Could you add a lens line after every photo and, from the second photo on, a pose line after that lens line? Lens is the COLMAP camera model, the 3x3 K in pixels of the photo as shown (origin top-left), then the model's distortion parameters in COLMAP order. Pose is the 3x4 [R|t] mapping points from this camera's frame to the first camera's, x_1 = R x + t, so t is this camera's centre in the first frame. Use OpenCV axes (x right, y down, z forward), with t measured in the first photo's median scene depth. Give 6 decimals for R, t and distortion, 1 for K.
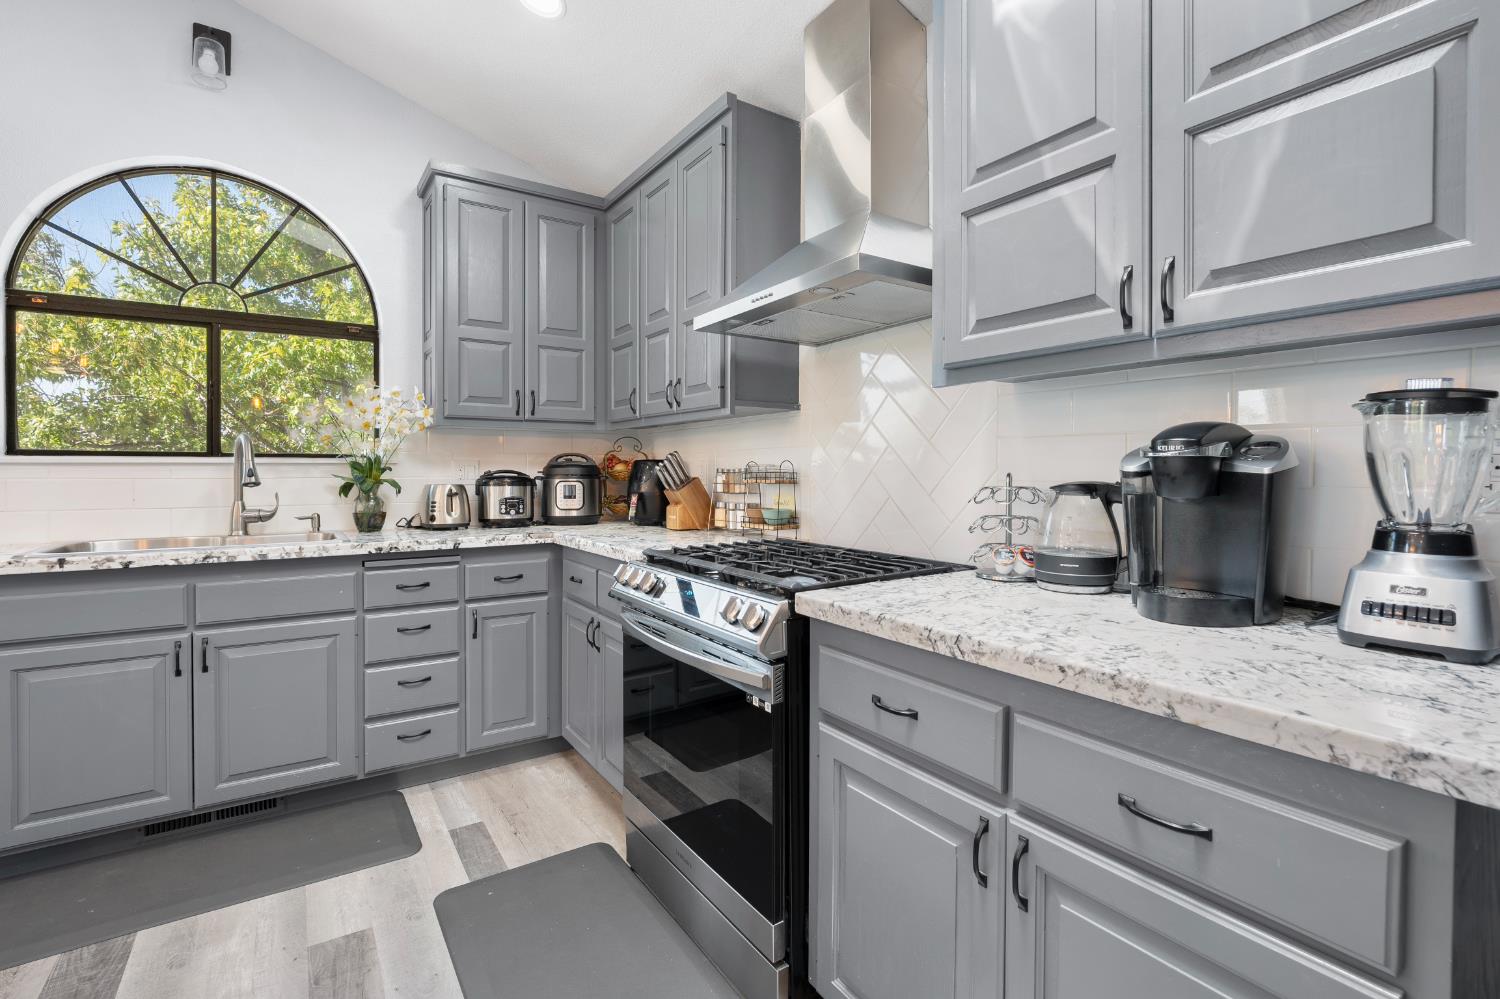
lens RADIAL K [[687.8, 0, 749.0], [0, 687.8, 478.2], [0, 0, 1]] dist [-0.003918, -0.000206]
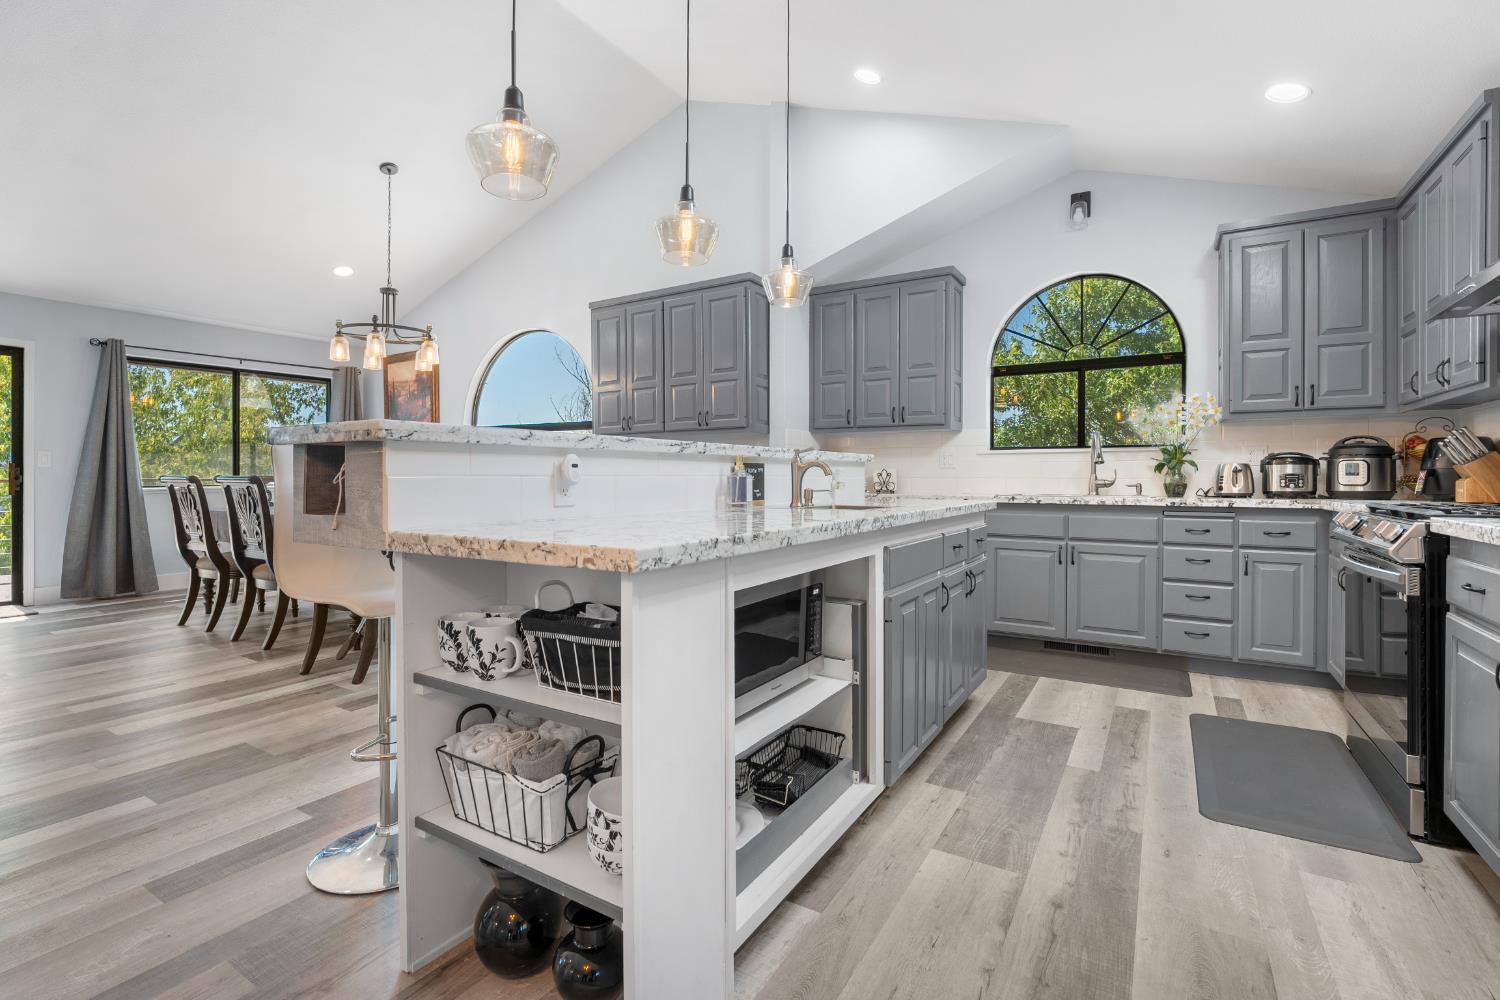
lens RADIAL K [[665.7, 0, 753.0], [0, 665.7, 475.9], [0, 0, 1]] dist [-0.016068, 0.000354]
pose [[0.417083, 0.000202, -0.908868, 0.331389], [-0.012358, 0.999909, -0.005449, 0.051782], [0.908784, 0.013504, 0.417048, -0.371894]]
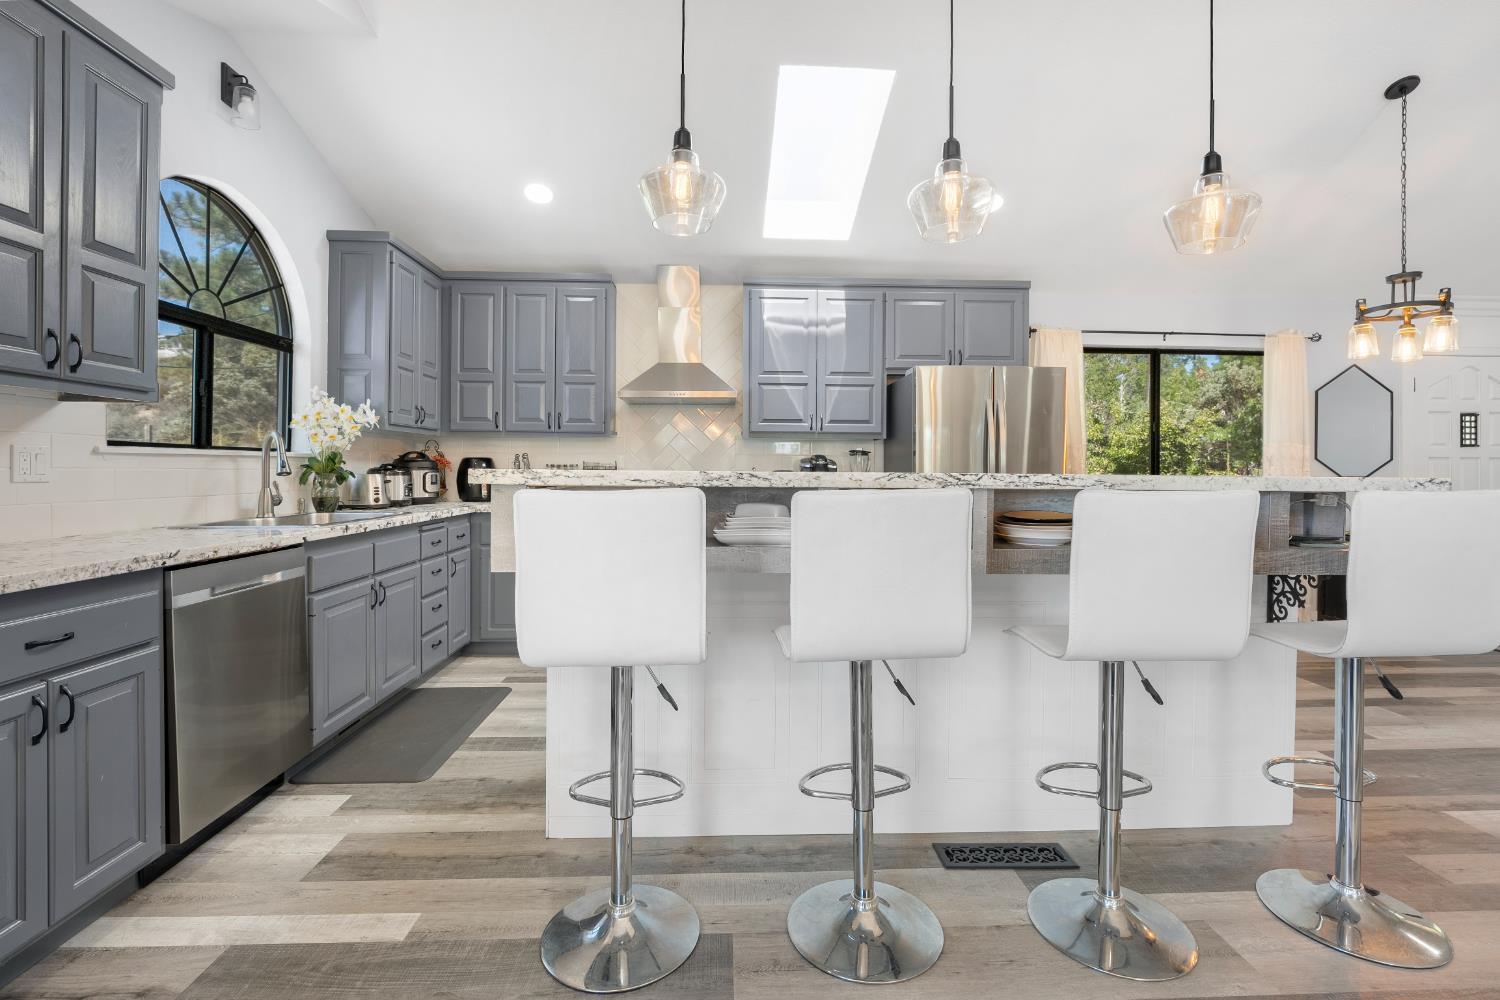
lens RADIAL K [[665.7, 0, 753.0], [0, 665.7, 475.9], [0, 0, 1]] dist [-0.016068, 0.000354]
pose [[0.515787, -0.006987, 0.856688, -1.167650], [0.002842, 0.999975, 0.006444, 0.006130], [-0.856712, -0.000889, 0.515794, -0.266534]]
